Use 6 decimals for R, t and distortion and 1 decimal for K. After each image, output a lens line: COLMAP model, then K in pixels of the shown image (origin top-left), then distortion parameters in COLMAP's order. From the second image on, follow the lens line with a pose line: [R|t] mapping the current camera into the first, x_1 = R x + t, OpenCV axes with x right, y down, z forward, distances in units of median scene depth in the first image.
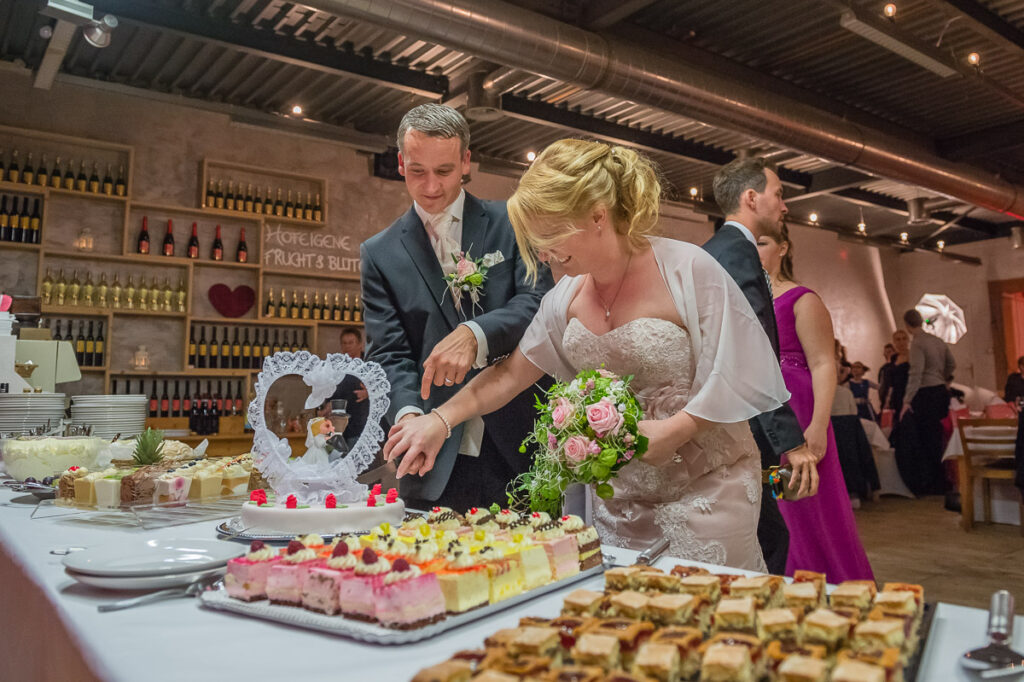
lens RADIAL K [[782.0, 0, 515.3], [0, 782.0, 289.7], [0, 0, 1]] dist [0.000675, -0.001738]
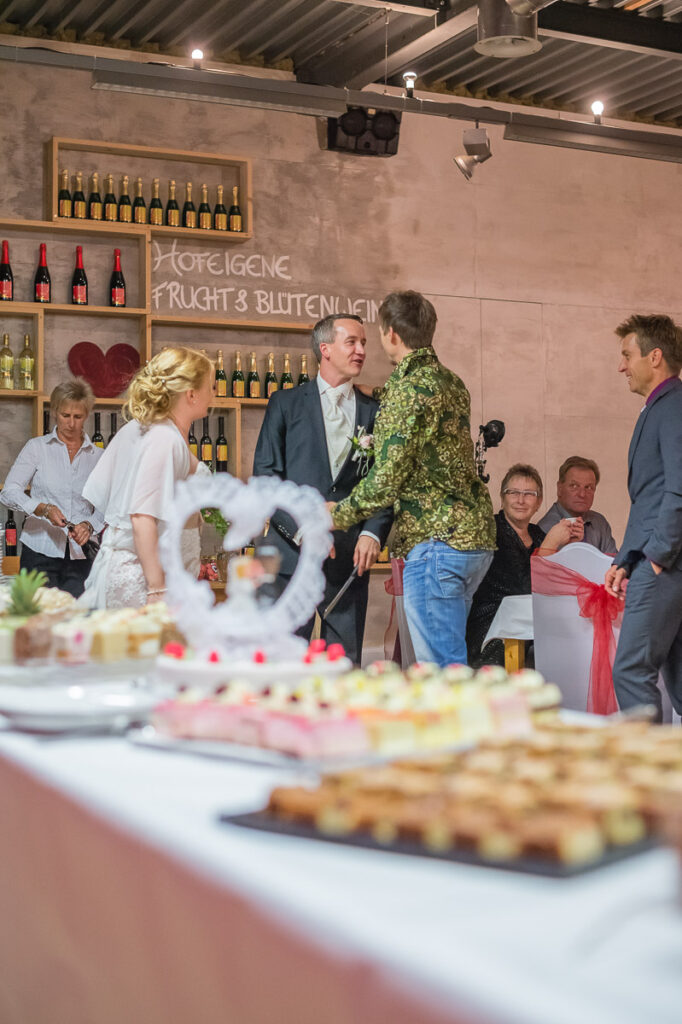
lens RADIAL K [[1489.9, 0, 341.0], [0, 1489.9, 512.0], [0, 0, 1]] dist [0.009120, 0.010070]
pose [[0.983508, 0.003688, -0.180826, 0.033962], [0.019789, 0.991595, 0.127857, -0.021265], [0.179778, -0.129327, 0.975169, -0.127987]]
